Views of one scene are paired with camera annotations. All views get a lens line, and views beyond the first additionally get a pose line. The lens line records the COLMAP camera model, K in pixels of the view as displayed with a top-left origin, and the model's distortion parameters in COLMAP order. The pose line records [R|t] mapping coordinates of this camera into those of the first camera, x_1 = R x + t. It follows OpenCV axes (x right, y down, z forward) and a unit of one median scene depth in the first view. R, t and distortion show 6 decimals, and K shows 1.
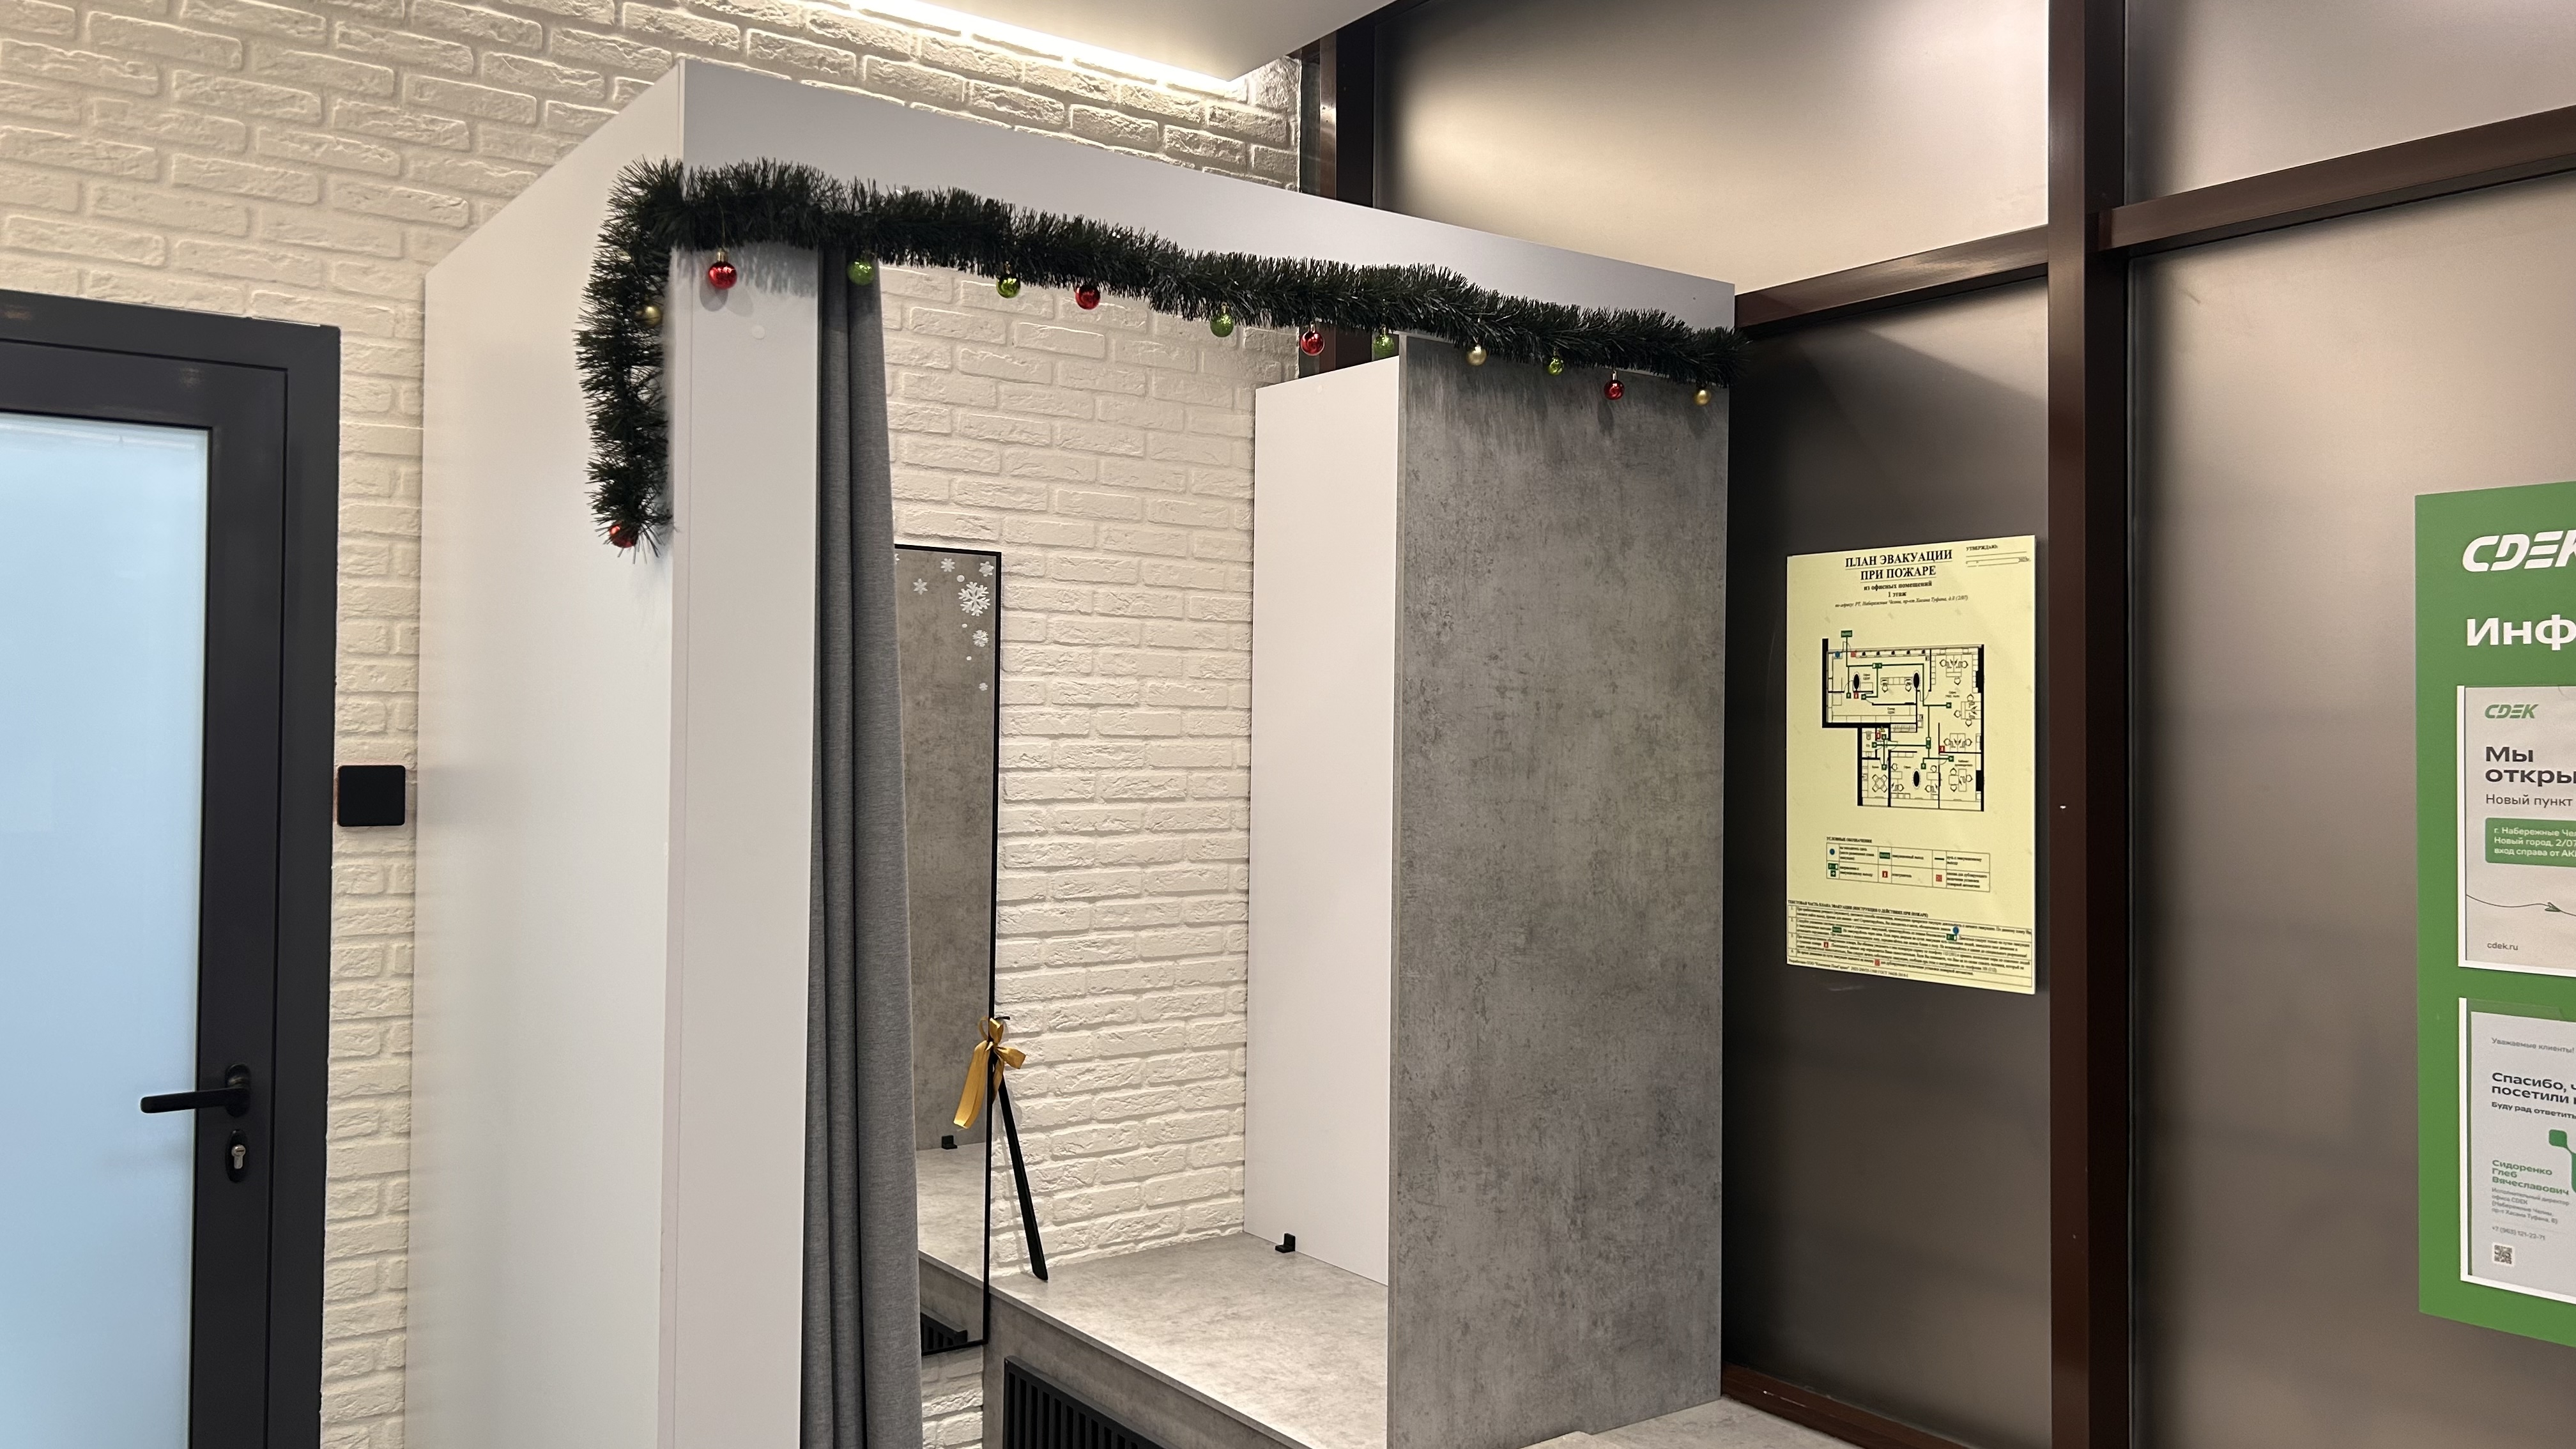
lens RADIAL K [[1945.7, 0, 1287.9], [0, 1945.7, 719.2], [0, 0, 1]] dist [0.005122, 0.001571]
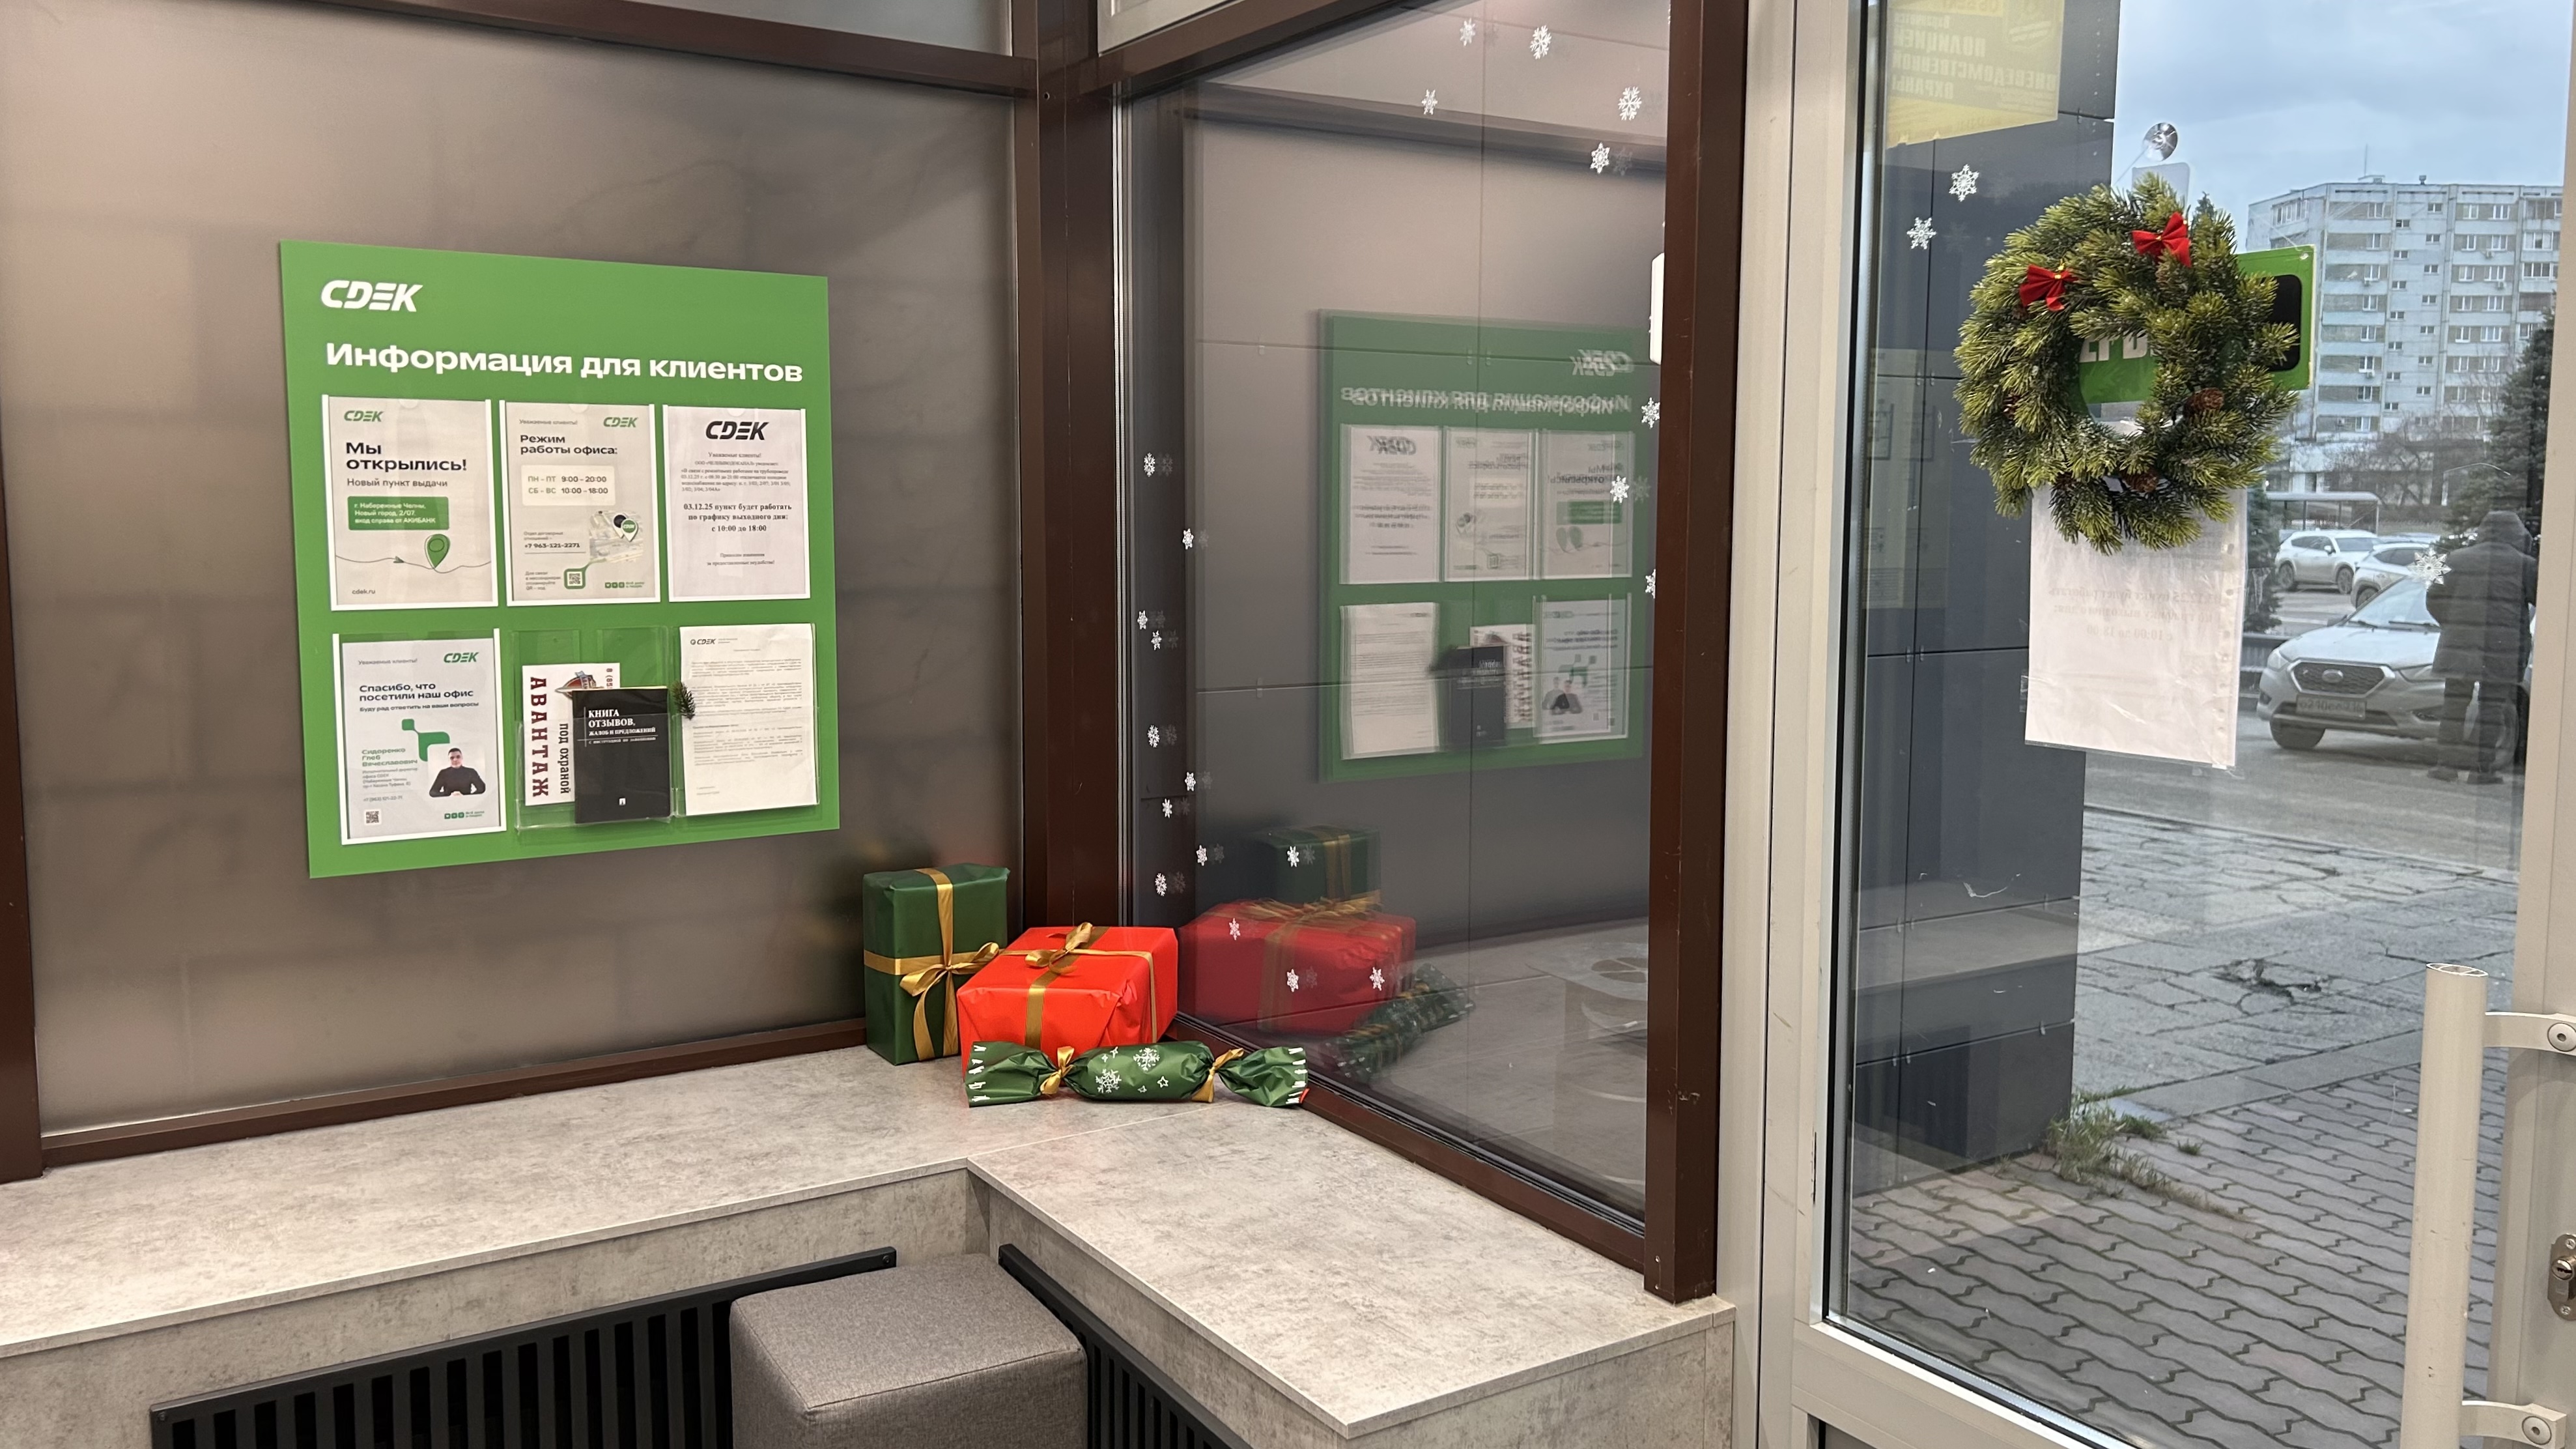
lens RADIAL K [[1946.0, 0, 1285.9], [0, 1946.0, 720.3], [0, 0, 1]] dist [0.005122, 0.001571]
pose [[0.068534, -0.117964, 0.990650, -0.684073], [-0.014151, 0.992770, 0.119195, 0.035130], [-0.997548, -0.022187, 0.066369, 0.272875]]
